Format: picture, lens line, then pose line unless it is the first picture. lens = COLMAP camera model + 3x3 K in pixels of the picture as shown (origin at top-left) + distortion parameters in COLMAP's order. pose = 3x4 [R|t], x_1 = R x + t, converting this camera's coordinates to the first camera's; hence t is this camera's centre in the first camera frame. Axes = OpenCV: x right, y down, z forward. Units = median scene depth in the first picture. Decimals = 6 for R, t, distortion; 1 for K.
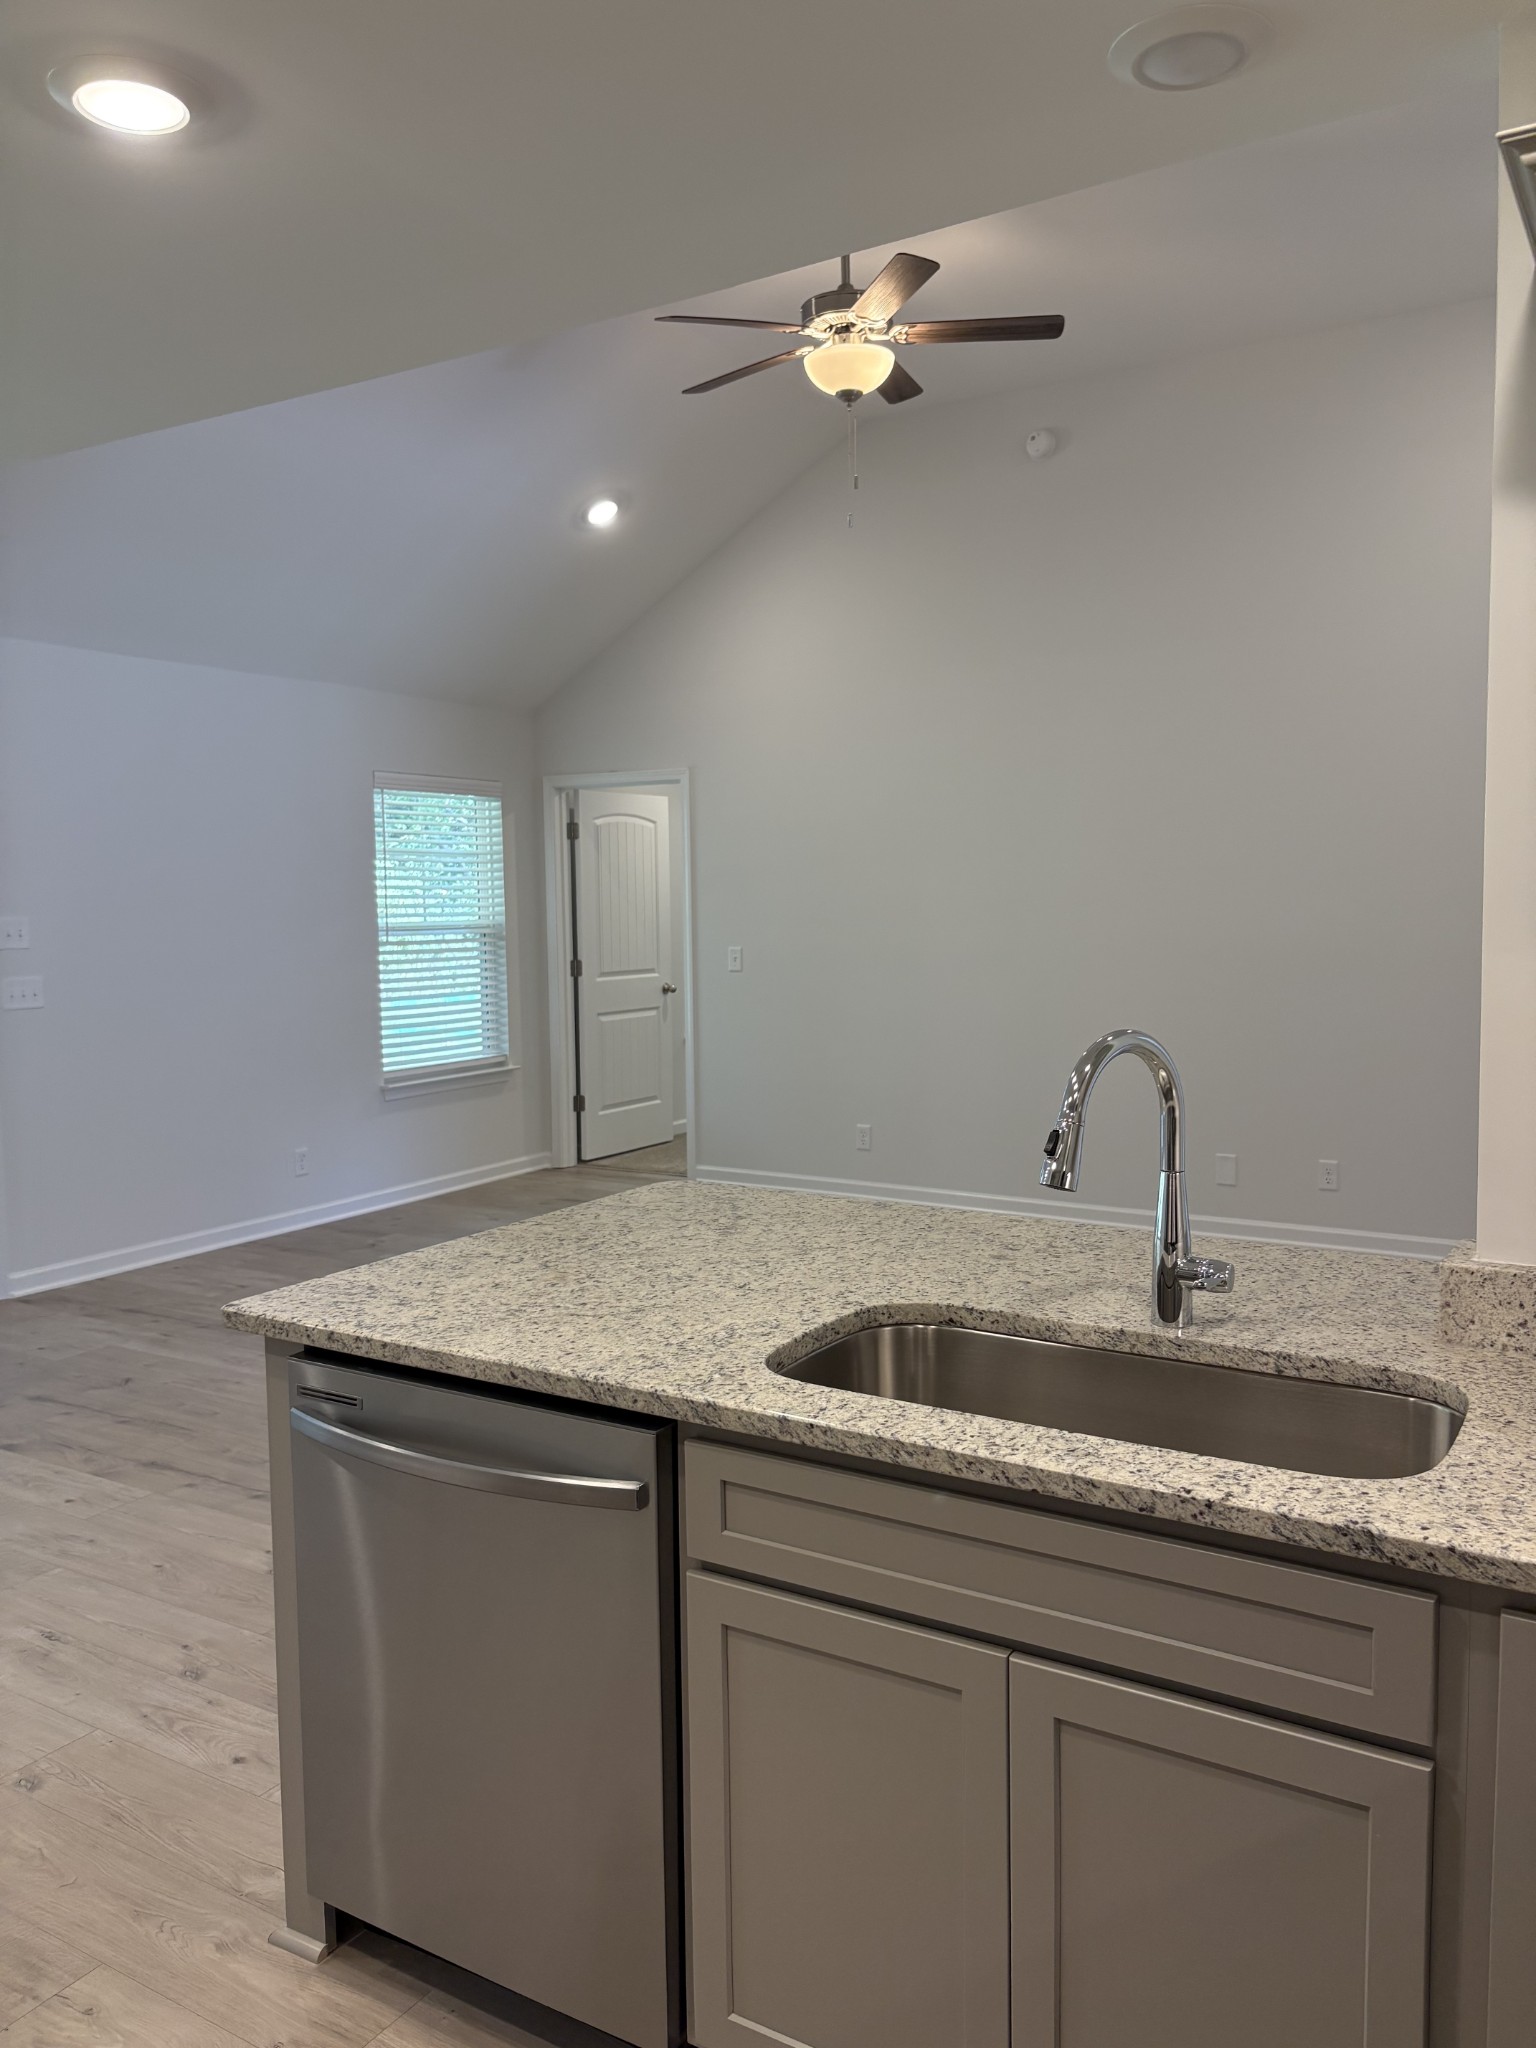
lens RADIAL K [[1561.4, 0, 767.6], [0, 1561.4, 1022.5], [0, 0, 1]] dist [-0.027899, -0.009443]
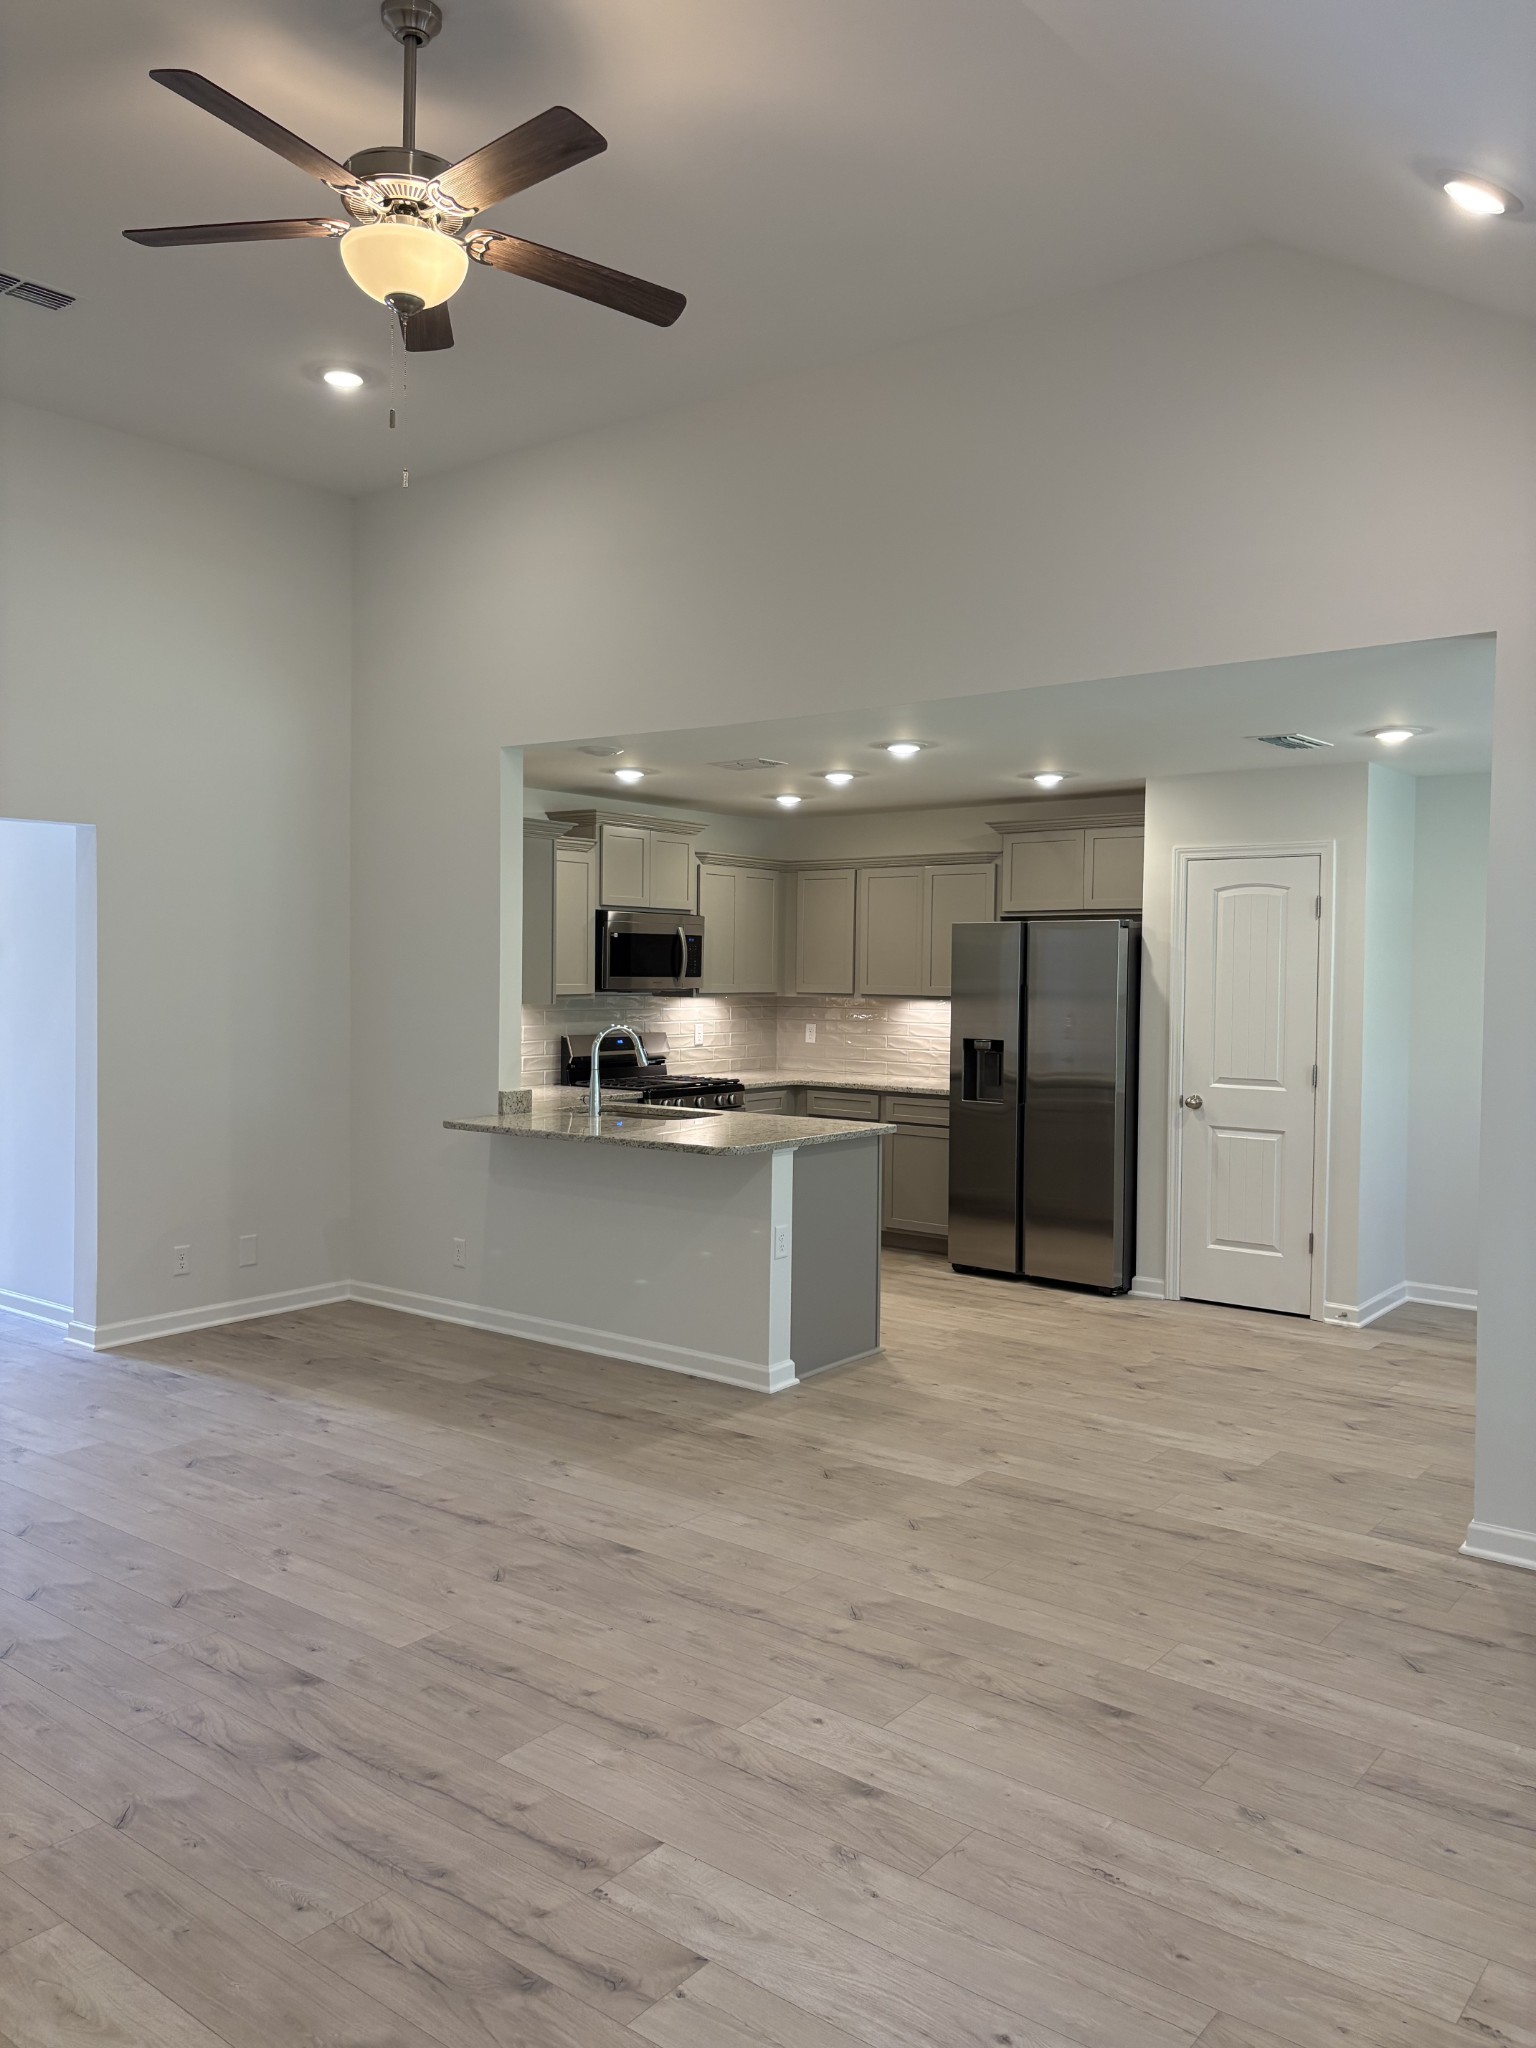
lens RADIAL K [[1561.4, 0, 766.9], [0, 1561.4, 1026.1], [0, 0, 1]] dist [-0.027899, -0.009443]
pose [[-0.993550, 0.003417, 0.113348, -0.240084], [0.016648, 0.993111, 0.115988, -0.193855], [-0.112171, 0.117127, -0.986762, 2.117555]]
